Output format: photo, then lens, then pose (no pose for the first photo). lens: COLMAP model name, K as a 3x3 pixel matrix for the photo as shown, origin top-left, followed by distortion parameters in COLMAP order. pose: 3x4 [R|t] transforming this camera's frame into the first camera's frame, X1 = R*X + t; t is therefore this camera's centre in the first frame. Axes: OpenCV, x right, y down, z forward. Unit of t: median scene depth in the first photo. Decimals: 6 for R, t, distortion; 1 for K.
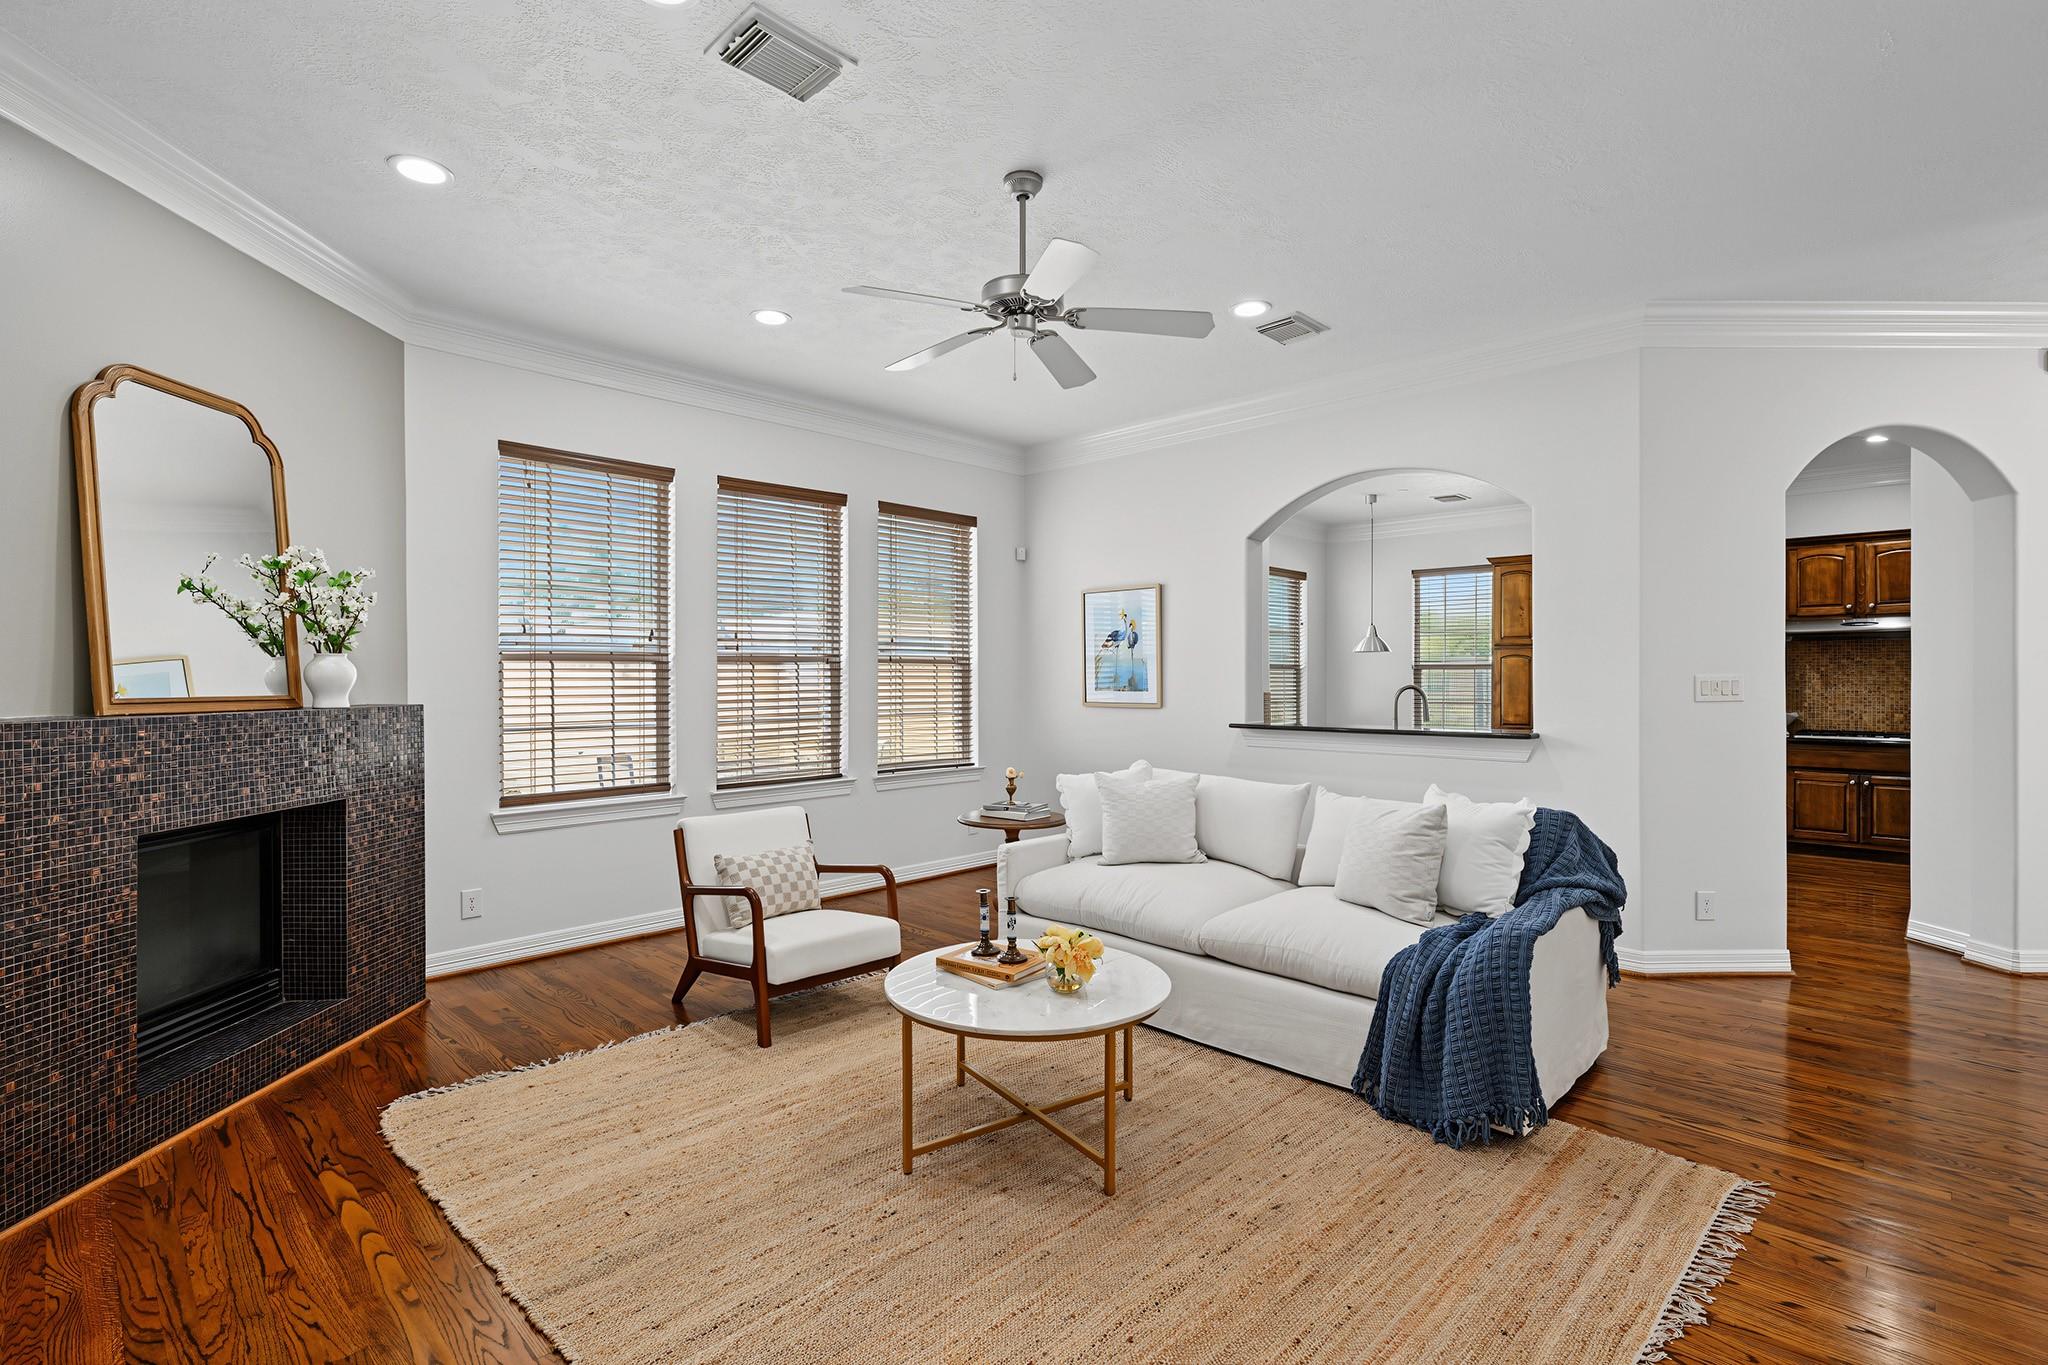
lens RADIAL K [[943.0, 0, 1030.5], [0, 943.0, 687.2], [0, 0, 1]] dist [0.001506, 0.000053]
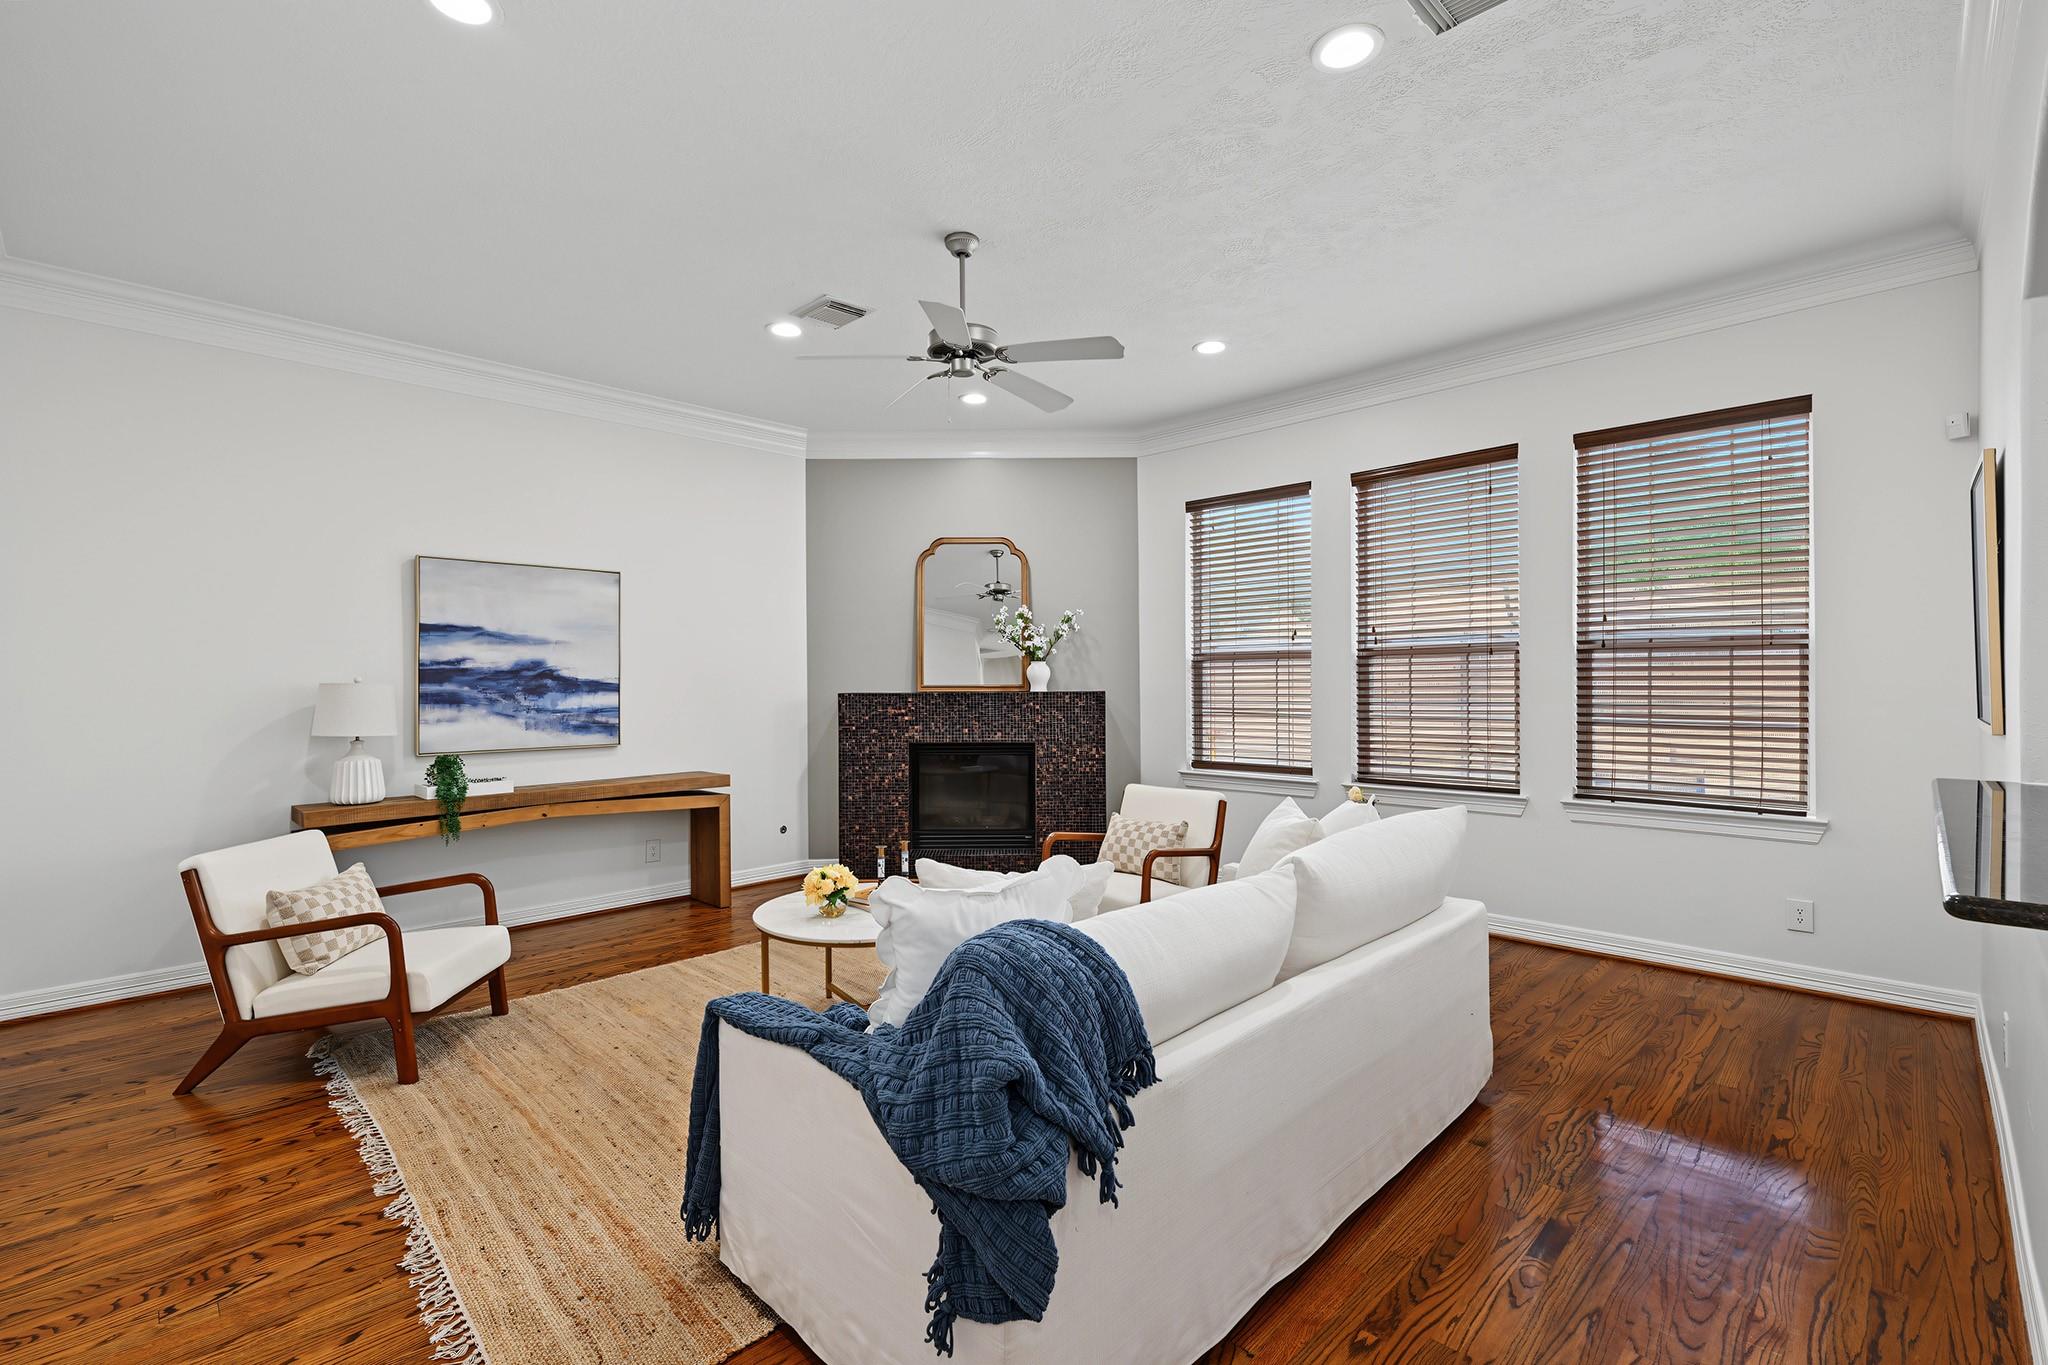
lens RADIAL K [[917.4, 0, 1018.3], [0, 917.4, 678.1], [0, 0, 1]] dist [-0.001302, -0.000296]
pose [[-0.026202, 0.000820, -0.999656, 0.999876], [0.000636, 0.999999, 0.000804, -0.005697], [0.999656, -0.000614, -0.026202, 0.992110]]
